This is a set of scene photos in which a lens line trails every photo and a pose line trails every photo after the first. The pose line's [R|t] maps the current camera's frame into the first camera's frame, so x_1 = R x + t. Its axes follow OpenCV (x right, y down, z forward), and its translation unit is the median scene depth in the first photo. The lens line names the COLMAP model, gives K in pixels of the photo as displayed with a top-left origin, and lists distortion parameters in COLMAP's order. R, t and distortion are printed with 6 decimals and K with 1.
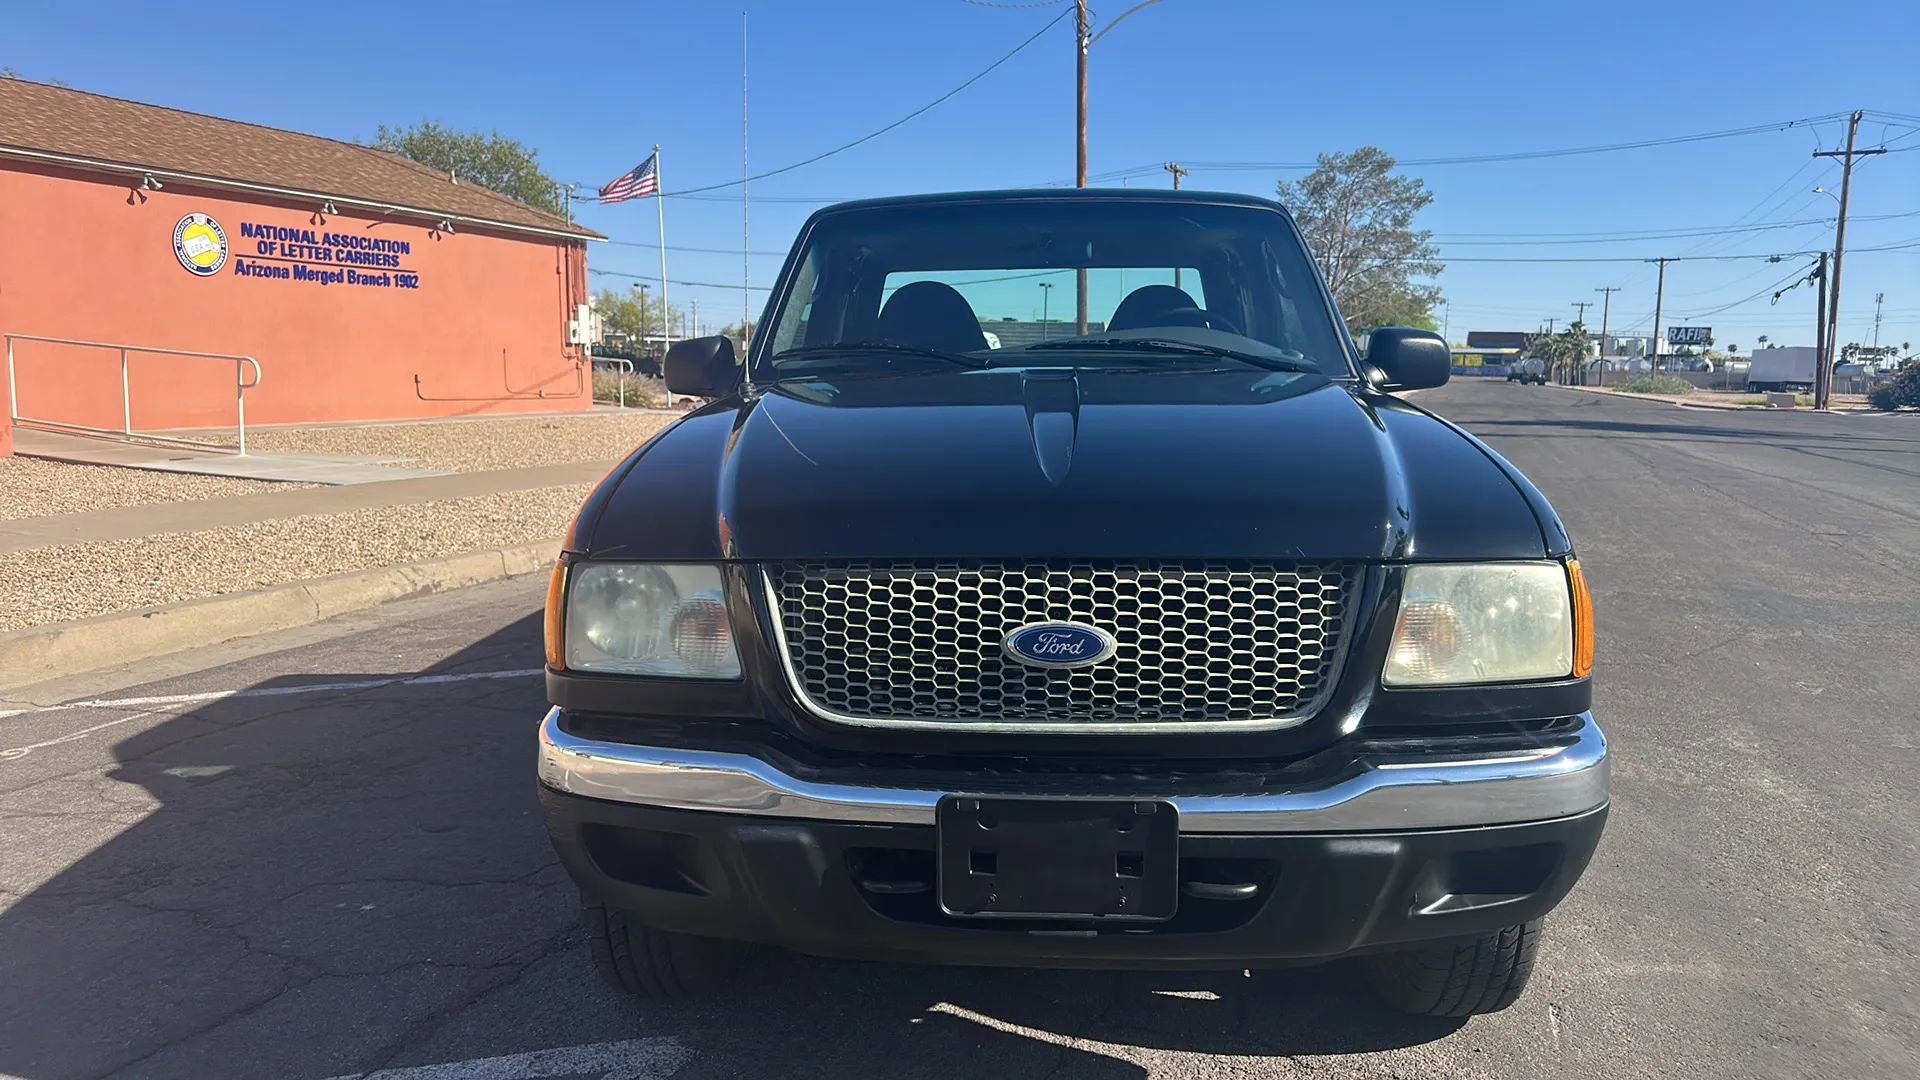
lens RADIAL K [[1316.6, 0, 974.9], [0, 1316.6, 531.5], [0, 0, 1]] dist [0.038676, -0.049794]
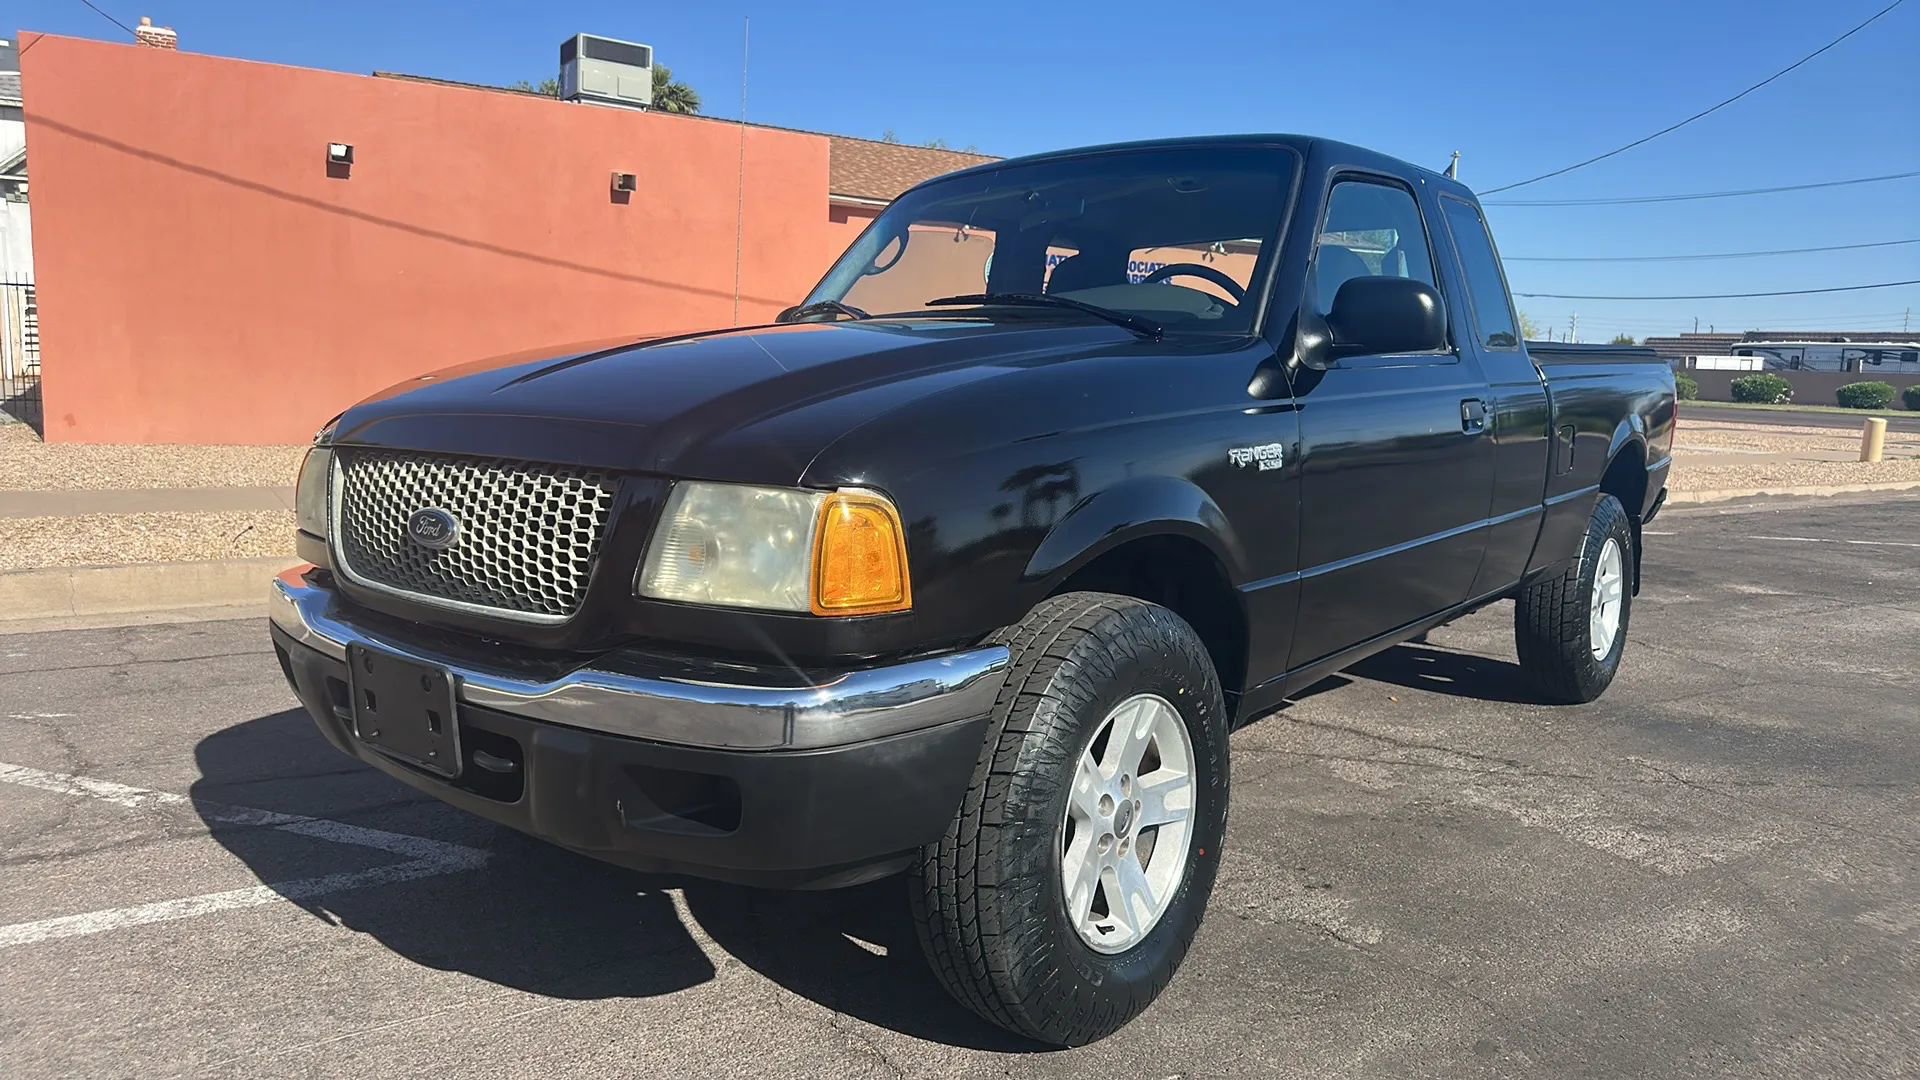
lens RADIAL K [[1316.6, 0, 974.6], [0, 1316.6, 545.4], [0, 0, 1]] dist [0.038676, -0.049794]
pose [[0.801675, 0.083572, -0.591889, 1.092373], [-0.087302, 0.995931, 0.022376, 0.033346], [0.591351, 0.033734, 0.805709, 0.337999]]
